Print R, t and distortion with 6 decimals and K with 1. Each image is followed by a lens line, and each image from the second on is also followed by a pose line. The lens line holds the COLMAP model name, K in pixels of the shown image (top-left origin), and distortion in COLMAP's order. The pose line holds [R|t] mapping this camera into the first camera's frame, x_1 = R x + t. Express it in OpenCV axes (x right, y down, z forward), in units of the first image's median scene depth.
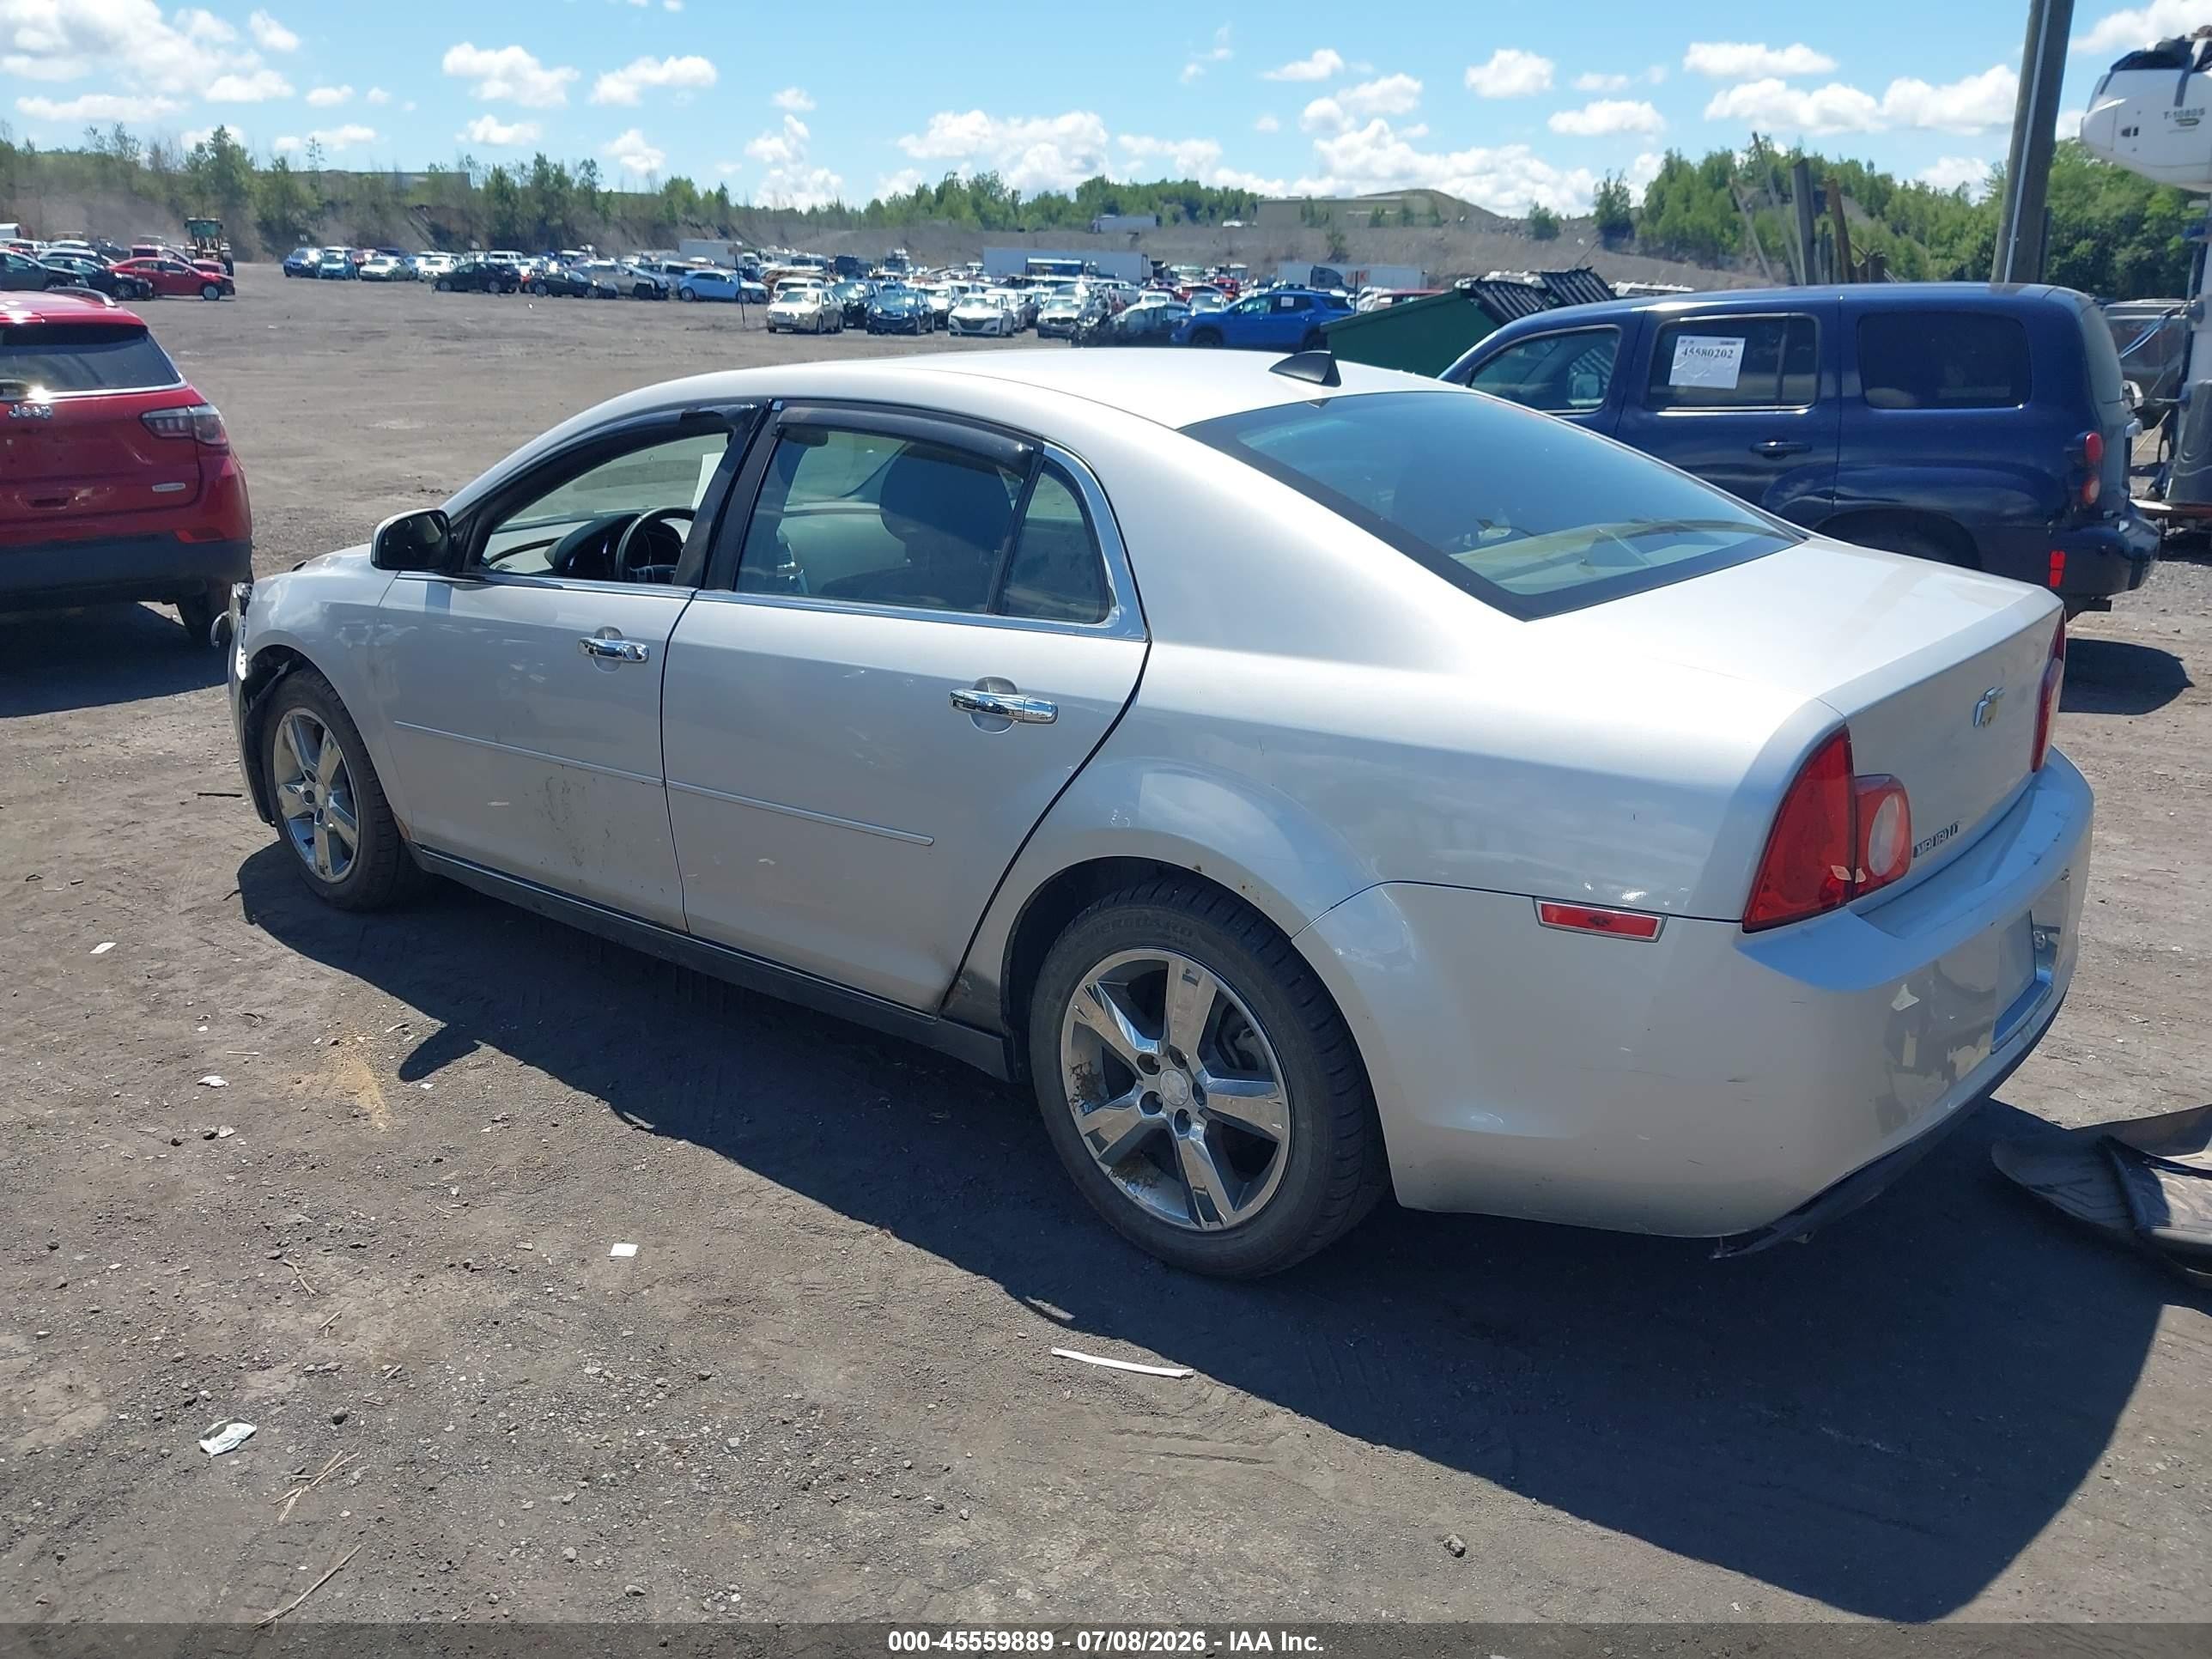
lens RADIAL K [[1909.0, 0, 1075.0], [0, 1909.0, 857.9], [0, 0, 1]] dist [-0.008249, 0.023055]
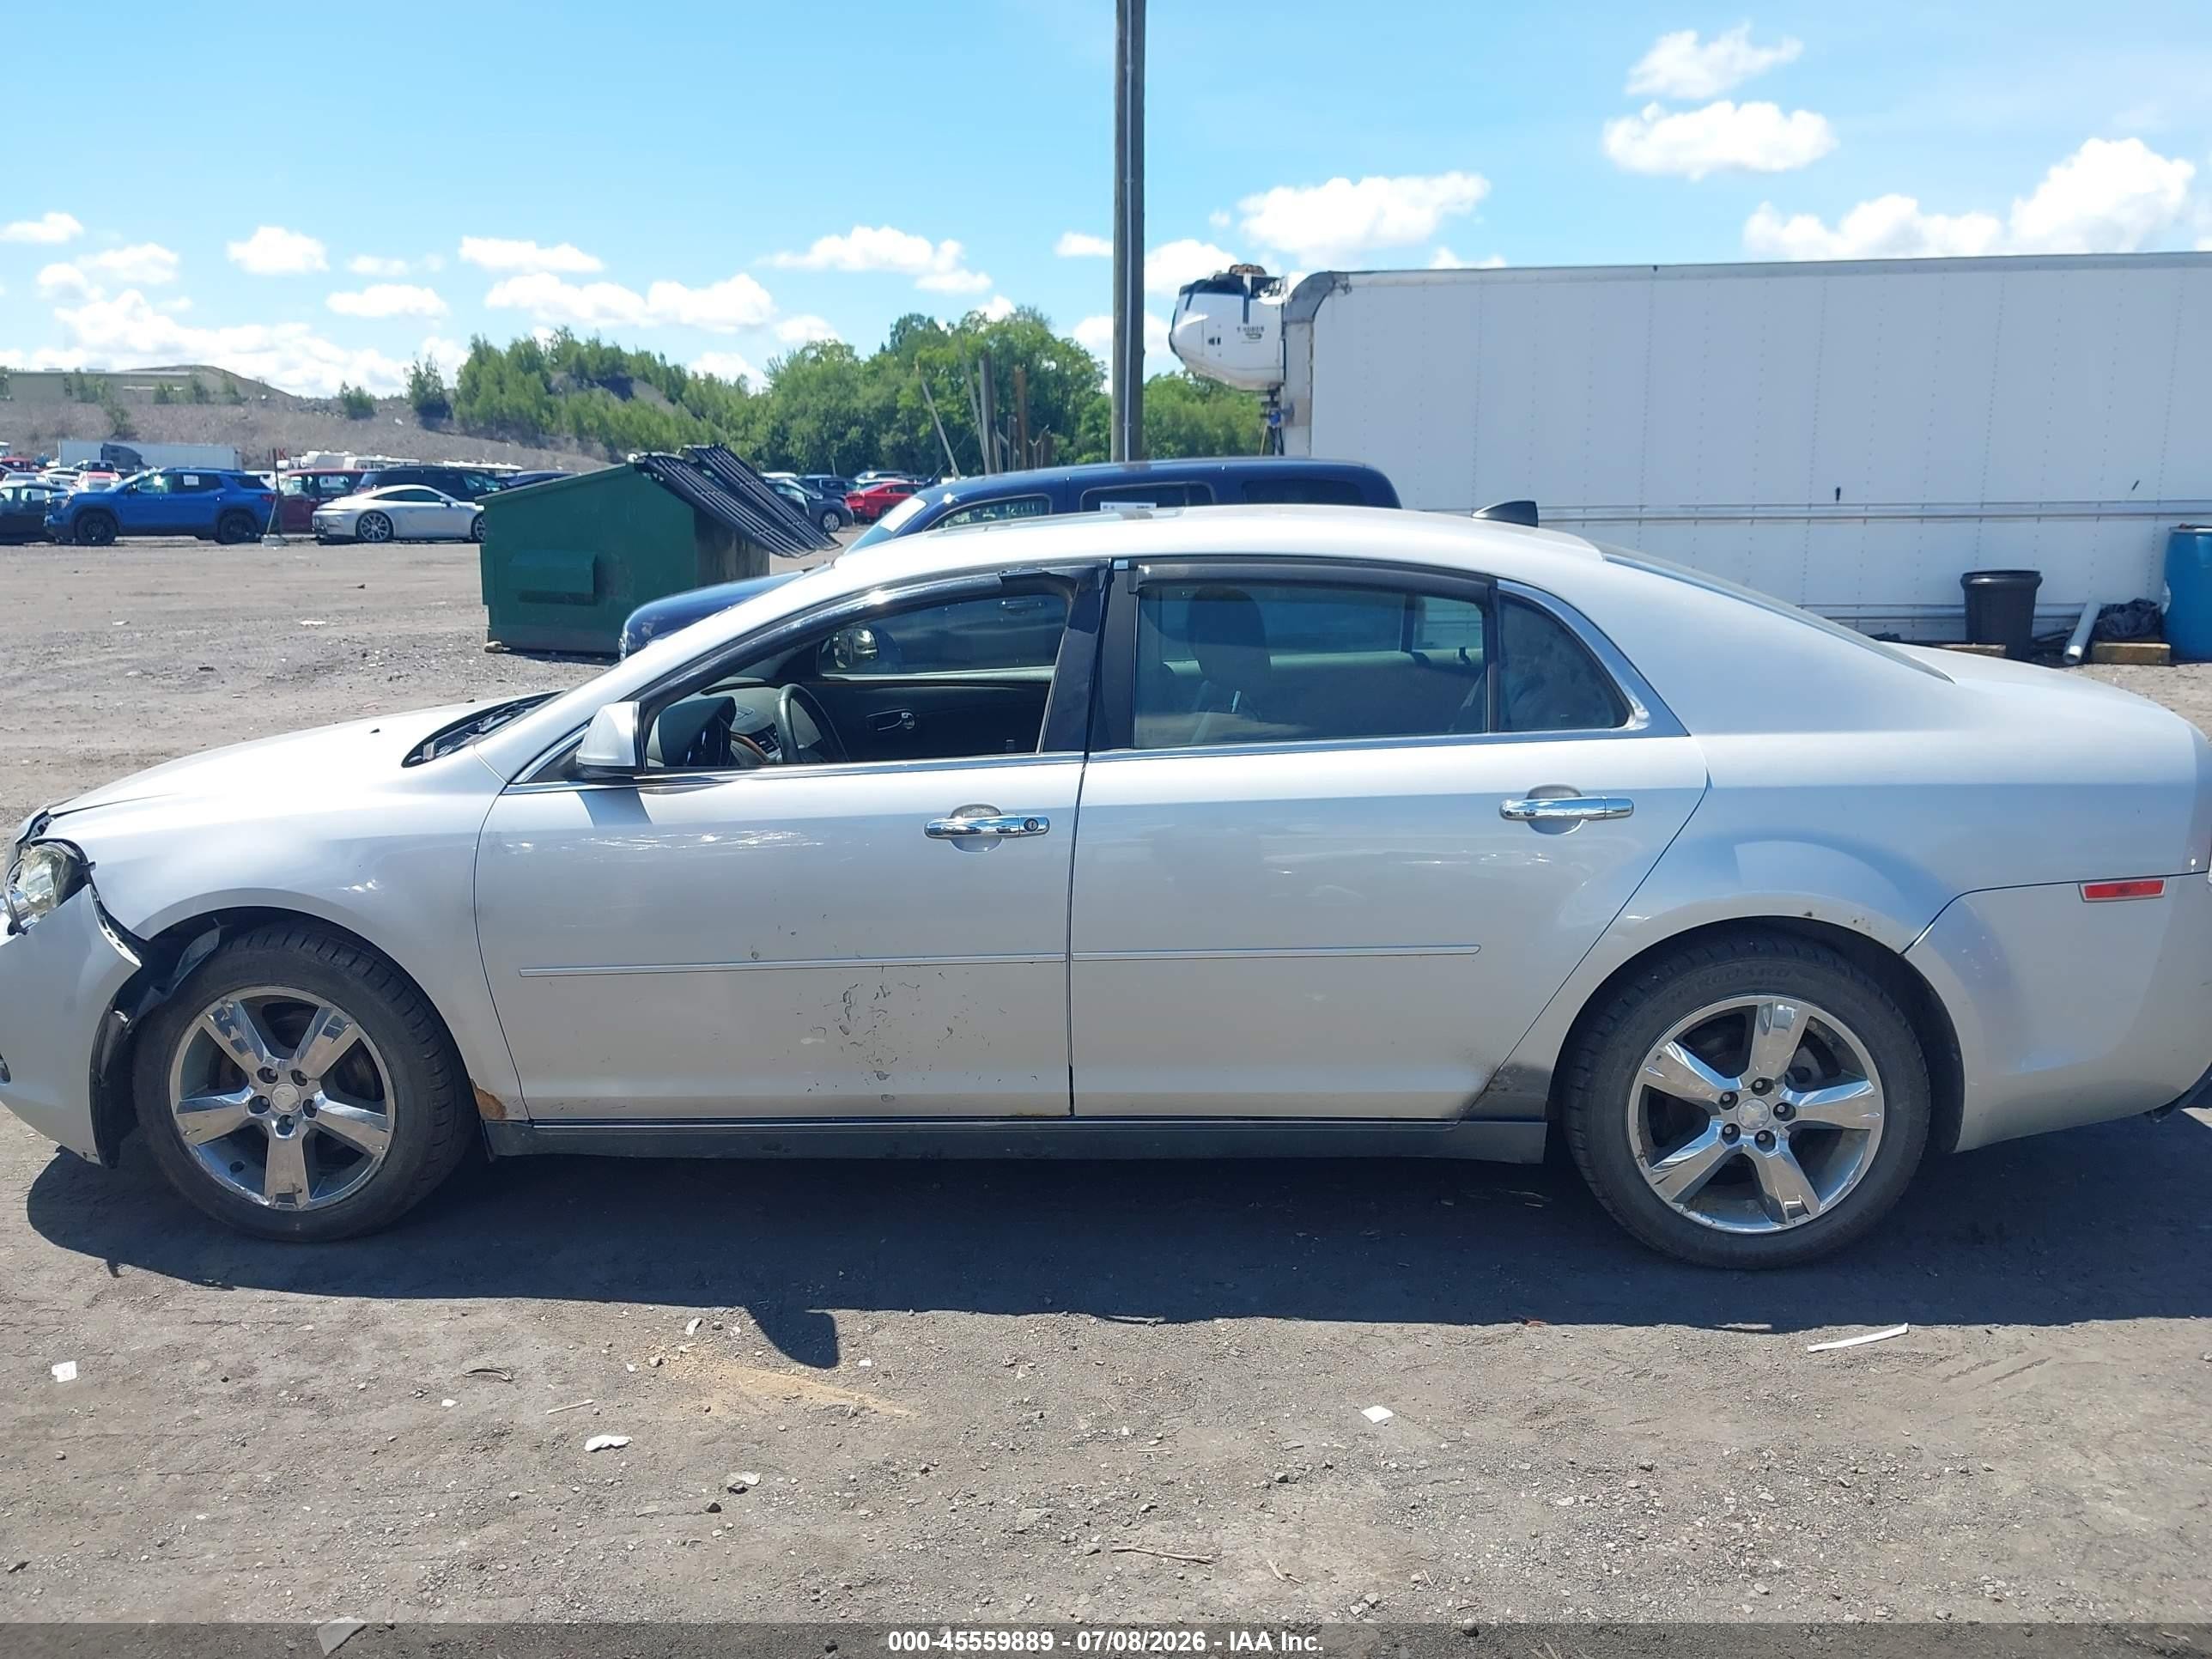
lens RADIAL K [[1909.0, 0, 1107.6], [0, 1909.0, 835.3], [0, 0, 1]] dist [-0.008249, 0.023055]
pose [[0.773574, -0.122416, 0.621770, -0.095961], [0.184317, 0.982210, -0.035937, -0.007739], [-0.606309, 0.142403, 0.782375, 0.029902]]
